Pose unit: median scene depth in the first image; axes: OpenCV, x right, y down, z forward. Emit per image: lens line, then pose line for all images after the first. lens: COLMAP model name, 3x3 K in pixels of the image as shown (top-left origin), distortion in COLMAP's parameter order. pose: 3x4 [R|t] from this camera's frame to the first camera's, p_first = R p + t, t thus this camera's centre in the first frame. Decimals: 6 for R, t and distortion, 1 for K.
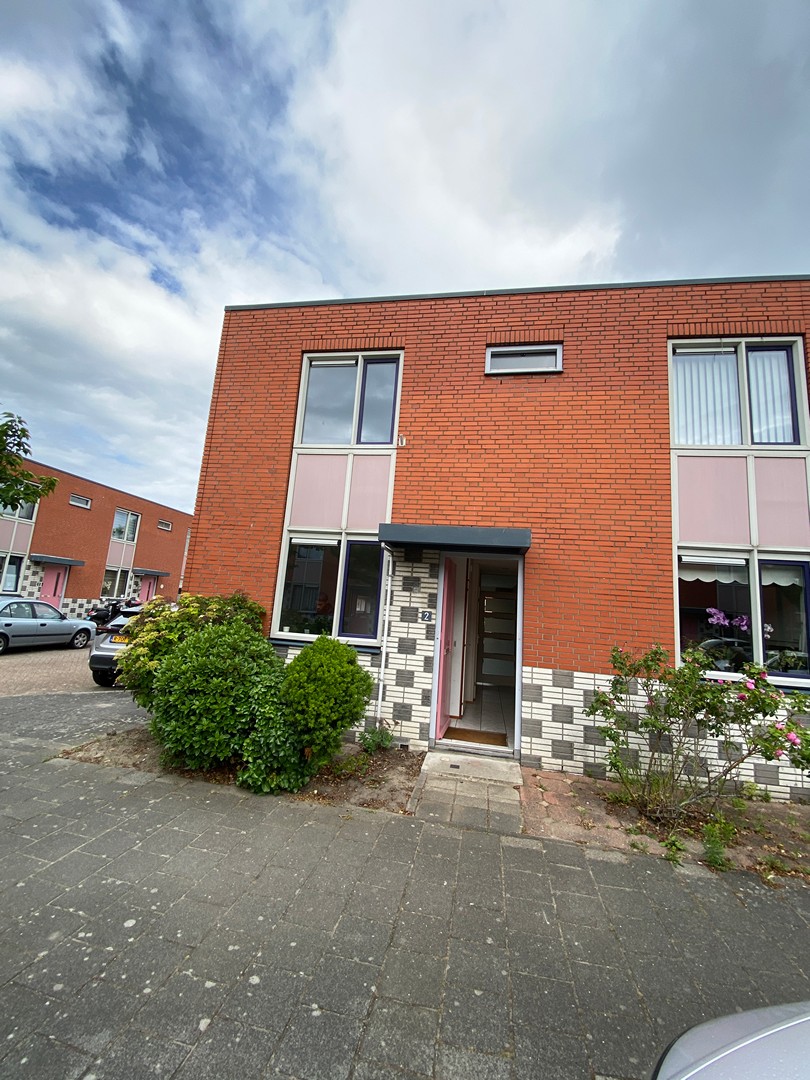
lens RADIAL K [[439.9, 0, 403.8], [0, 439.9, 535.5], [0, 0, 1]] dist [0.017430, -0.020046]
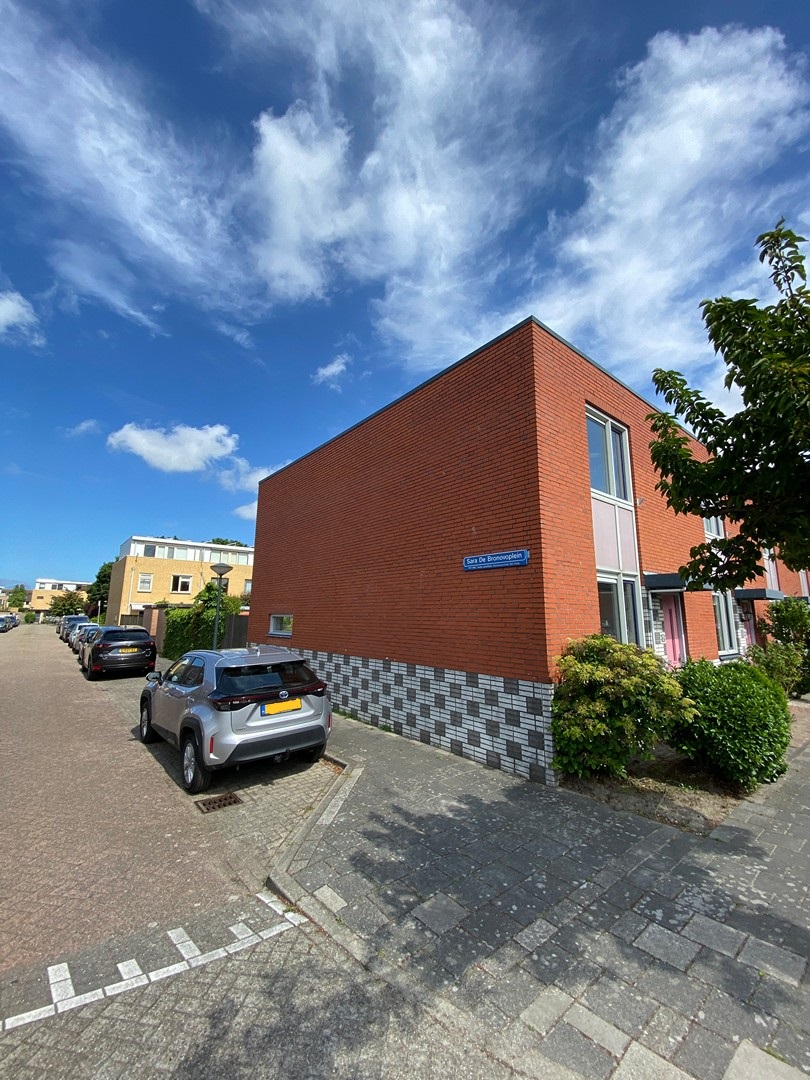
lens RADIAL K [[439.9, 0, 403.8], [0, 439.9, 535.5], [0, 0, 1]] dist [0.017430, -0.020046]
pose [[0.636619, 0.071560, 0.767851, -1.574249], [-0.089617, 0.995804, -0.018503, -0.035941], [-0.765953, -0.057033, 0.640361, 0.758920]]
